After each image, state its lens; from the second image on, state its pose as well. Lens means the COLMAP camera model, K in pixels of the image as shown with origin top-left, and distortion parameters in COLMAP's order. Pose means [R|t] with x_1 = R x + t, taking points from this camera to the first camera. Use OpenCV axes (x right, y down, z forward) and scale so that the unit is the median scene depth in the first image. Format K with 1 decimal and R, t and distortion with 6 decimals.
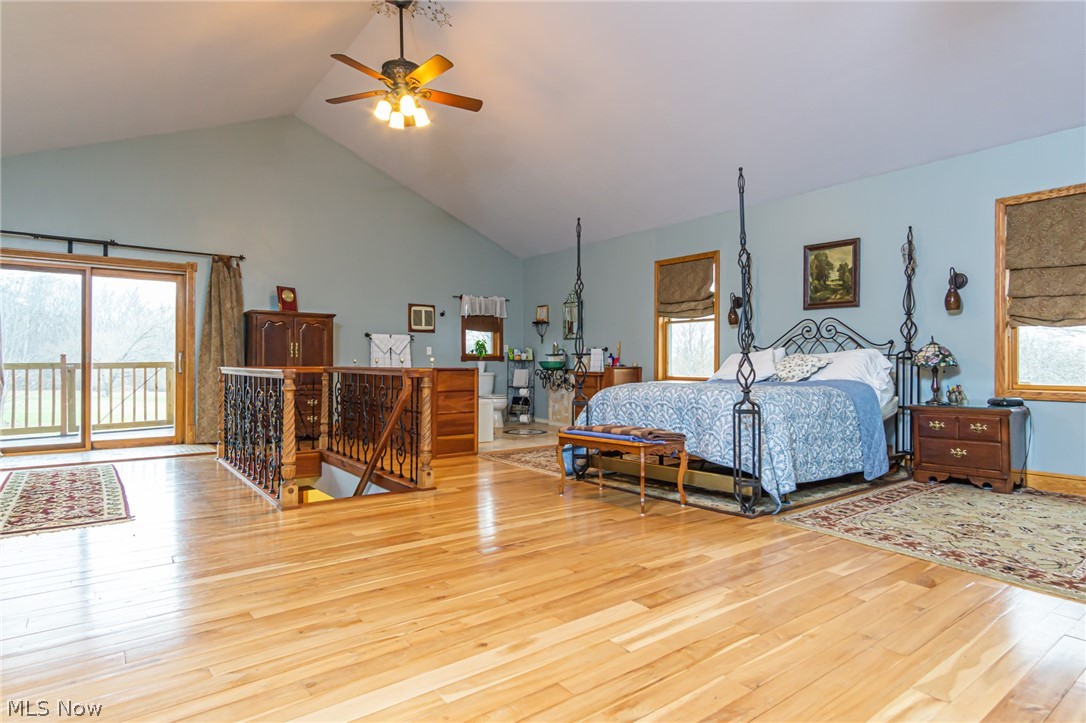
lens RADIAL K [[587.4, 0, 539.5], [0, 587.4, 364.3], [0, 0, 1]] dist [0.002522, 0.000233]
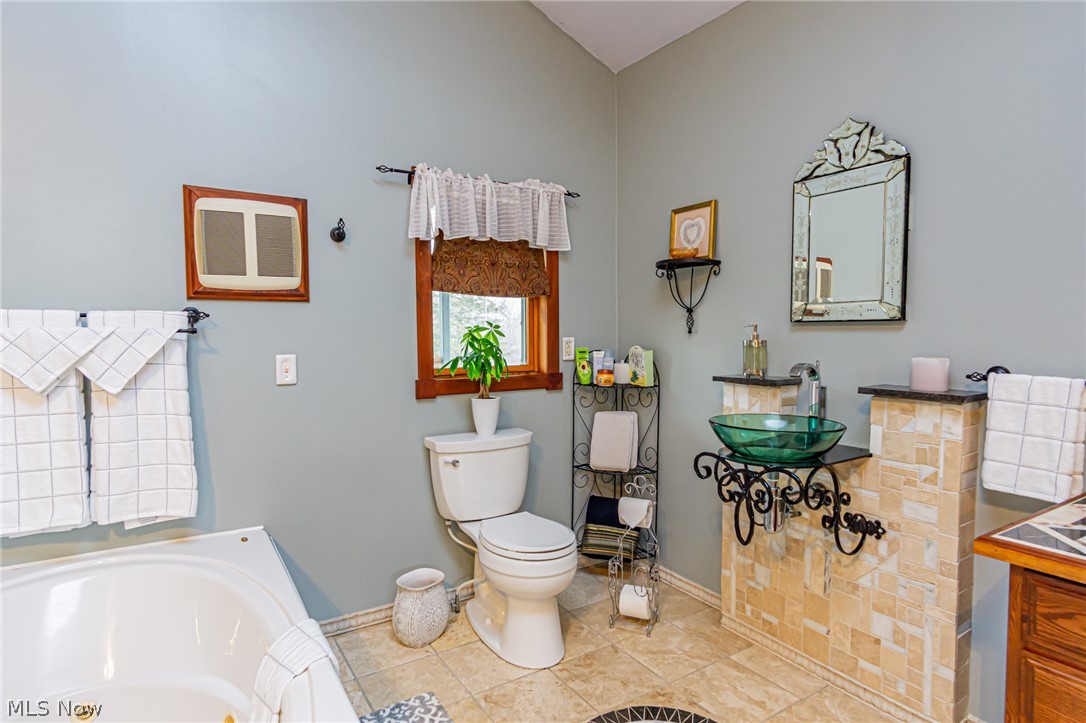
lens RADIAL K [[587.4, 0, 546.0], [0, 587.4, 355.2], [0, 0, 1]] dist [0.002522, 0.000233]
pose [[0.997903, 0.002903, -0.064662, -0.049724], [0.000824, 0.998343, 0.057535, -0.042393], [0.064722, -0.057468, 0.996247, 0.703533]]
